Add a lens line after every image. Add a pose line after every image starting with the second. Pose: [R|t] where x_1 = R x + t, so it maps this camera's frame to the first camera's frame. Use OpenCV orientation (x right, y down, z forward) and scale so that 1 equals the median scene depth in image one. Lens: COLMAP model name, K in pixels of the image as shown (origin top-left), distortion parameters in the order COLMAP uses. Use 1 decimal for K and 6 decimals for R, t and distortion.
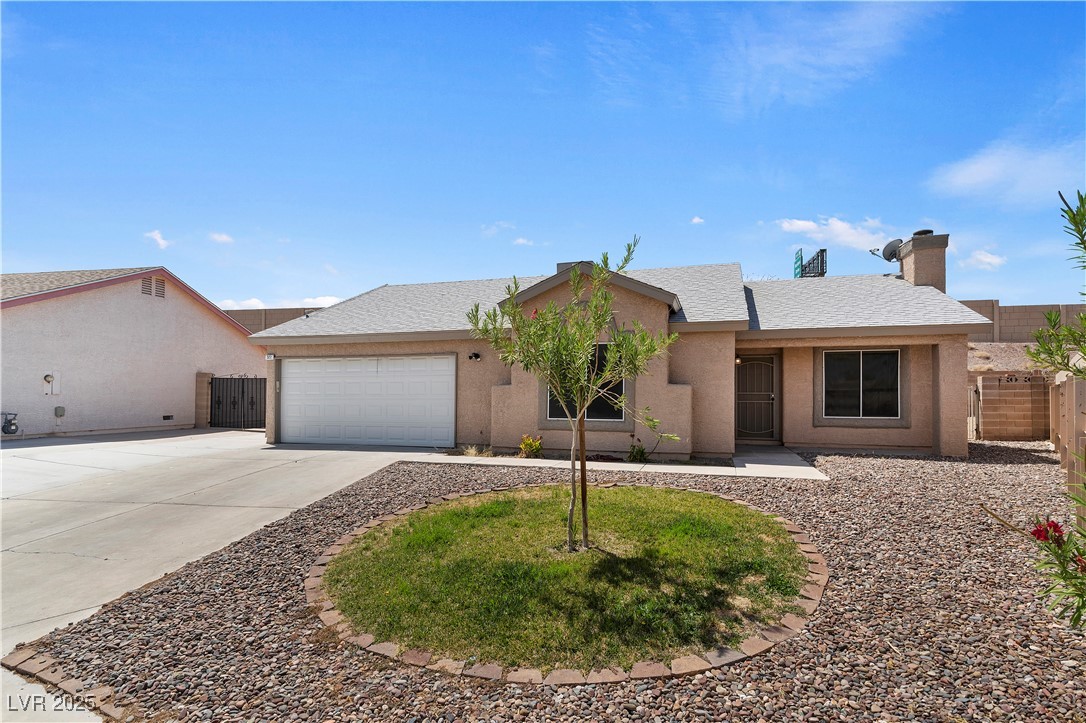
lens RADIAL K [[501.5, 0, 578.9], [0, 501.5, 346.3], [0, 0, 1]] dist [0.001744, 0.000295]
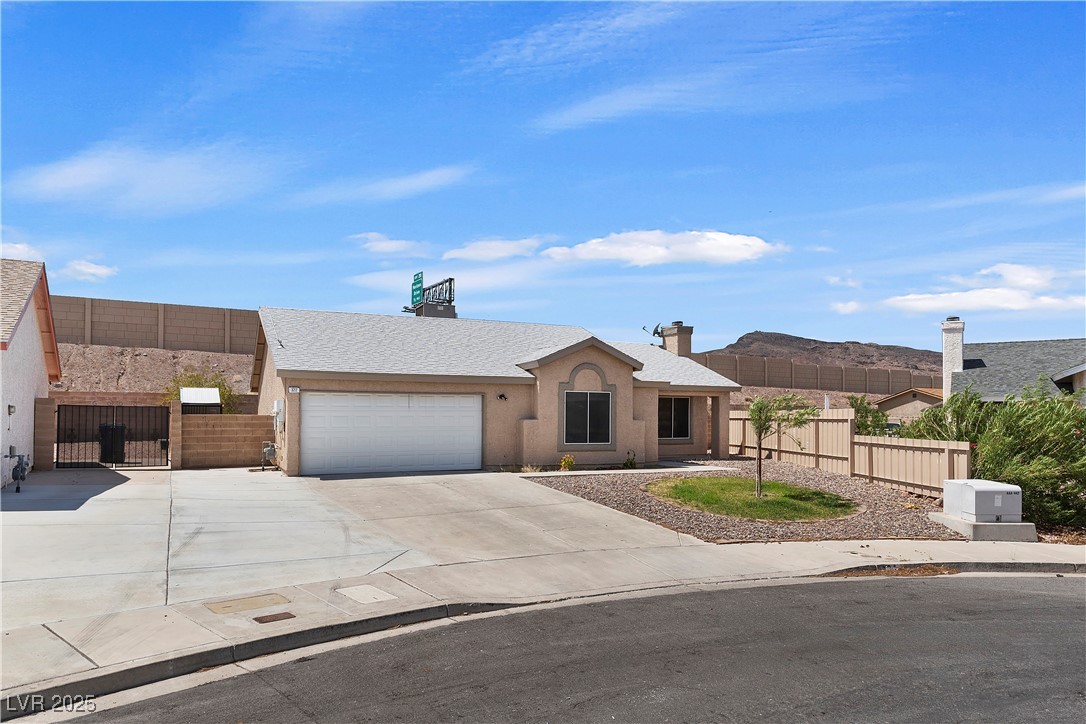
lens RADIAL K [[585.2, 0, 484.0], [0, 585.2, 360.2], [0, 0, 1]] dist [0.001071, 0.000121]
pose [[0.806791, 0.057836, 0.588000, -1.074960], [-0.059233, 0.998101, -0.016901, -0.043548], [-0.587861, -0.021194, 0.808684, -0.175237]]
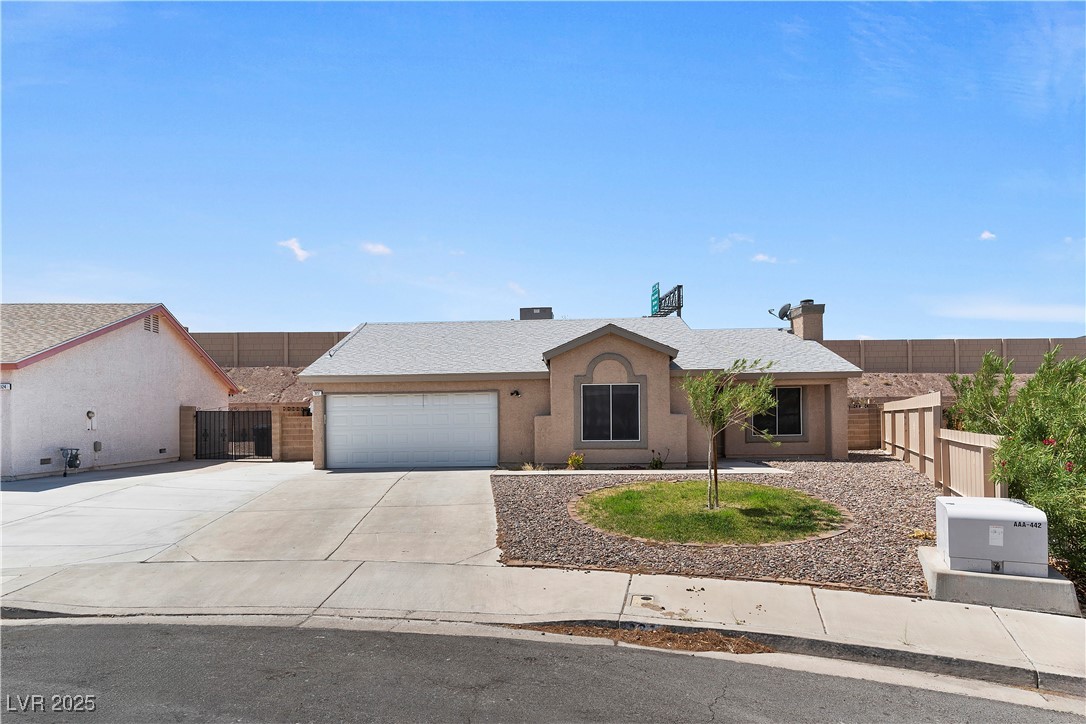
lens RADIAL K [[520.5, 0, 541.6], [0, 520.5, 364.7], [0, 0, 1]] dist [0.004181, 0.000227]
pose [[0.974534, 0.008772, 0.224067, -0.415389], [-0.006629, 0.999925, -0.010316, -0.036642], [-0.224140, 0.008568, 0.974519, -0.280950]]
